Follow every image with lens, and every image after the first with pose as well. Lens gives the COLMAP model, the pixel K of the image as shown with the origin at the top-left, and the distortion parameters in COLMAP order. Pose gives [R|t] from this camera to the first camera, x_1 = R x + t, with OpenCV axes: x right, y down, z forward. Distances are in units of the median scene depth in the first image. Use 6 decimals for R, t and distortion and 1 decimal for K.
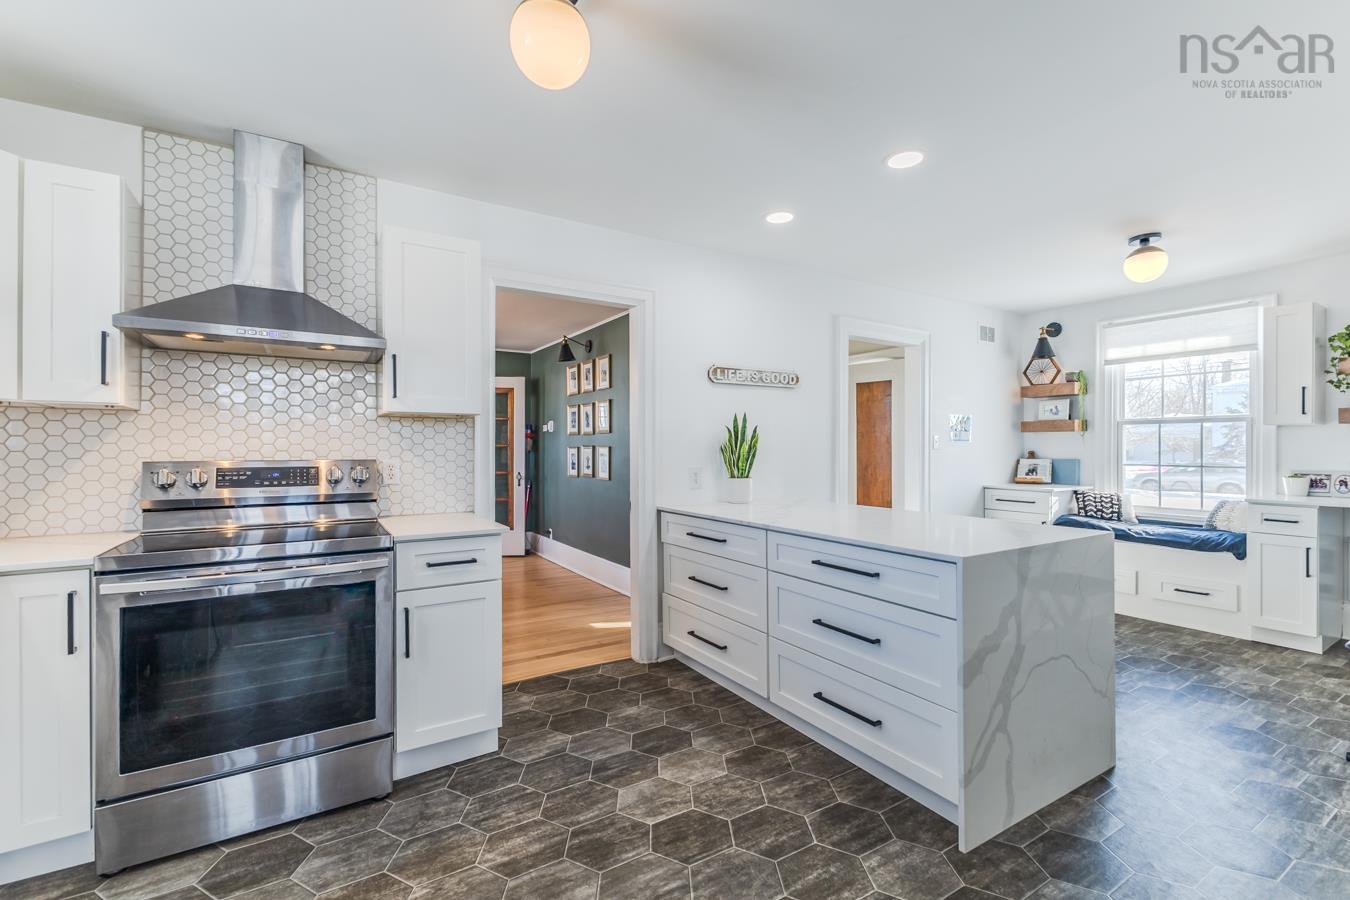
lens RADIAL K [[584.8, 0, 653.9], [0, 584.8, 447.3], [0, 0, 1]] dist [0.011316, -0.003188]
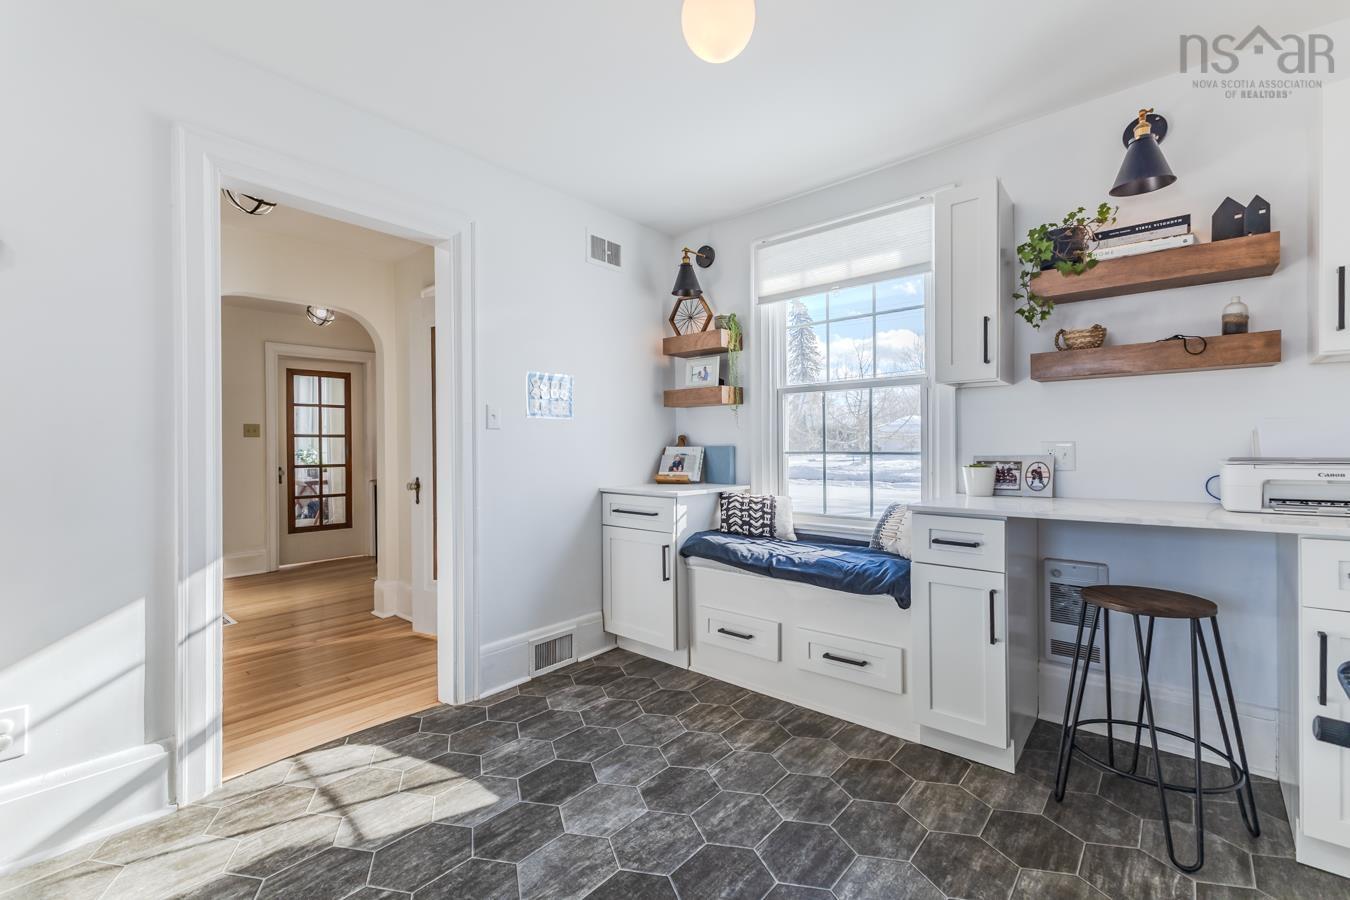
lens RADIAL K [[584.8, 0, 649.2], [0, 584.8, 446.7], [0, 0, 1]] dist [0.011316, -0.003188]
pose [[0.956546, -0.009116, 0.291438, 0.468366], [0.008648, 0.999958, 0.002894, 0.020195], [-0.291453, -0.000248, 0.956585, 0.413798]]
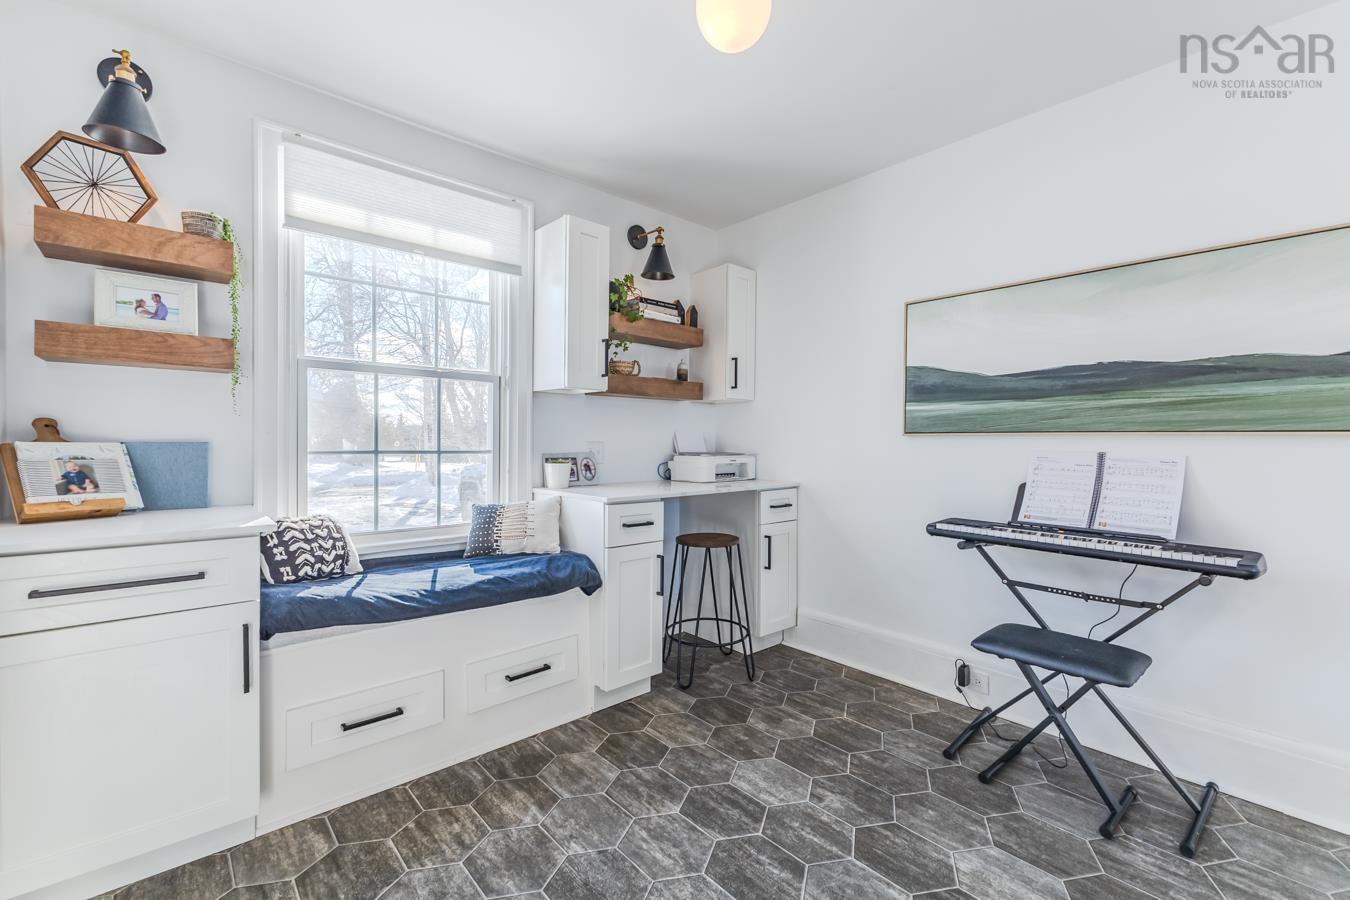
lens RADIAL K [[584.8, 0, 703.4], [0, 584.8, 446.0], [0, 0, 1]] dist [0.011316, -0.003188]
pose [[-0.216546, -0.010415, 0.976217, 0.281013], [-0.009549, 0.999918, 0.008549, 0.018324], [-0.976226, -0.007470, -0.216627, 0.820847]]
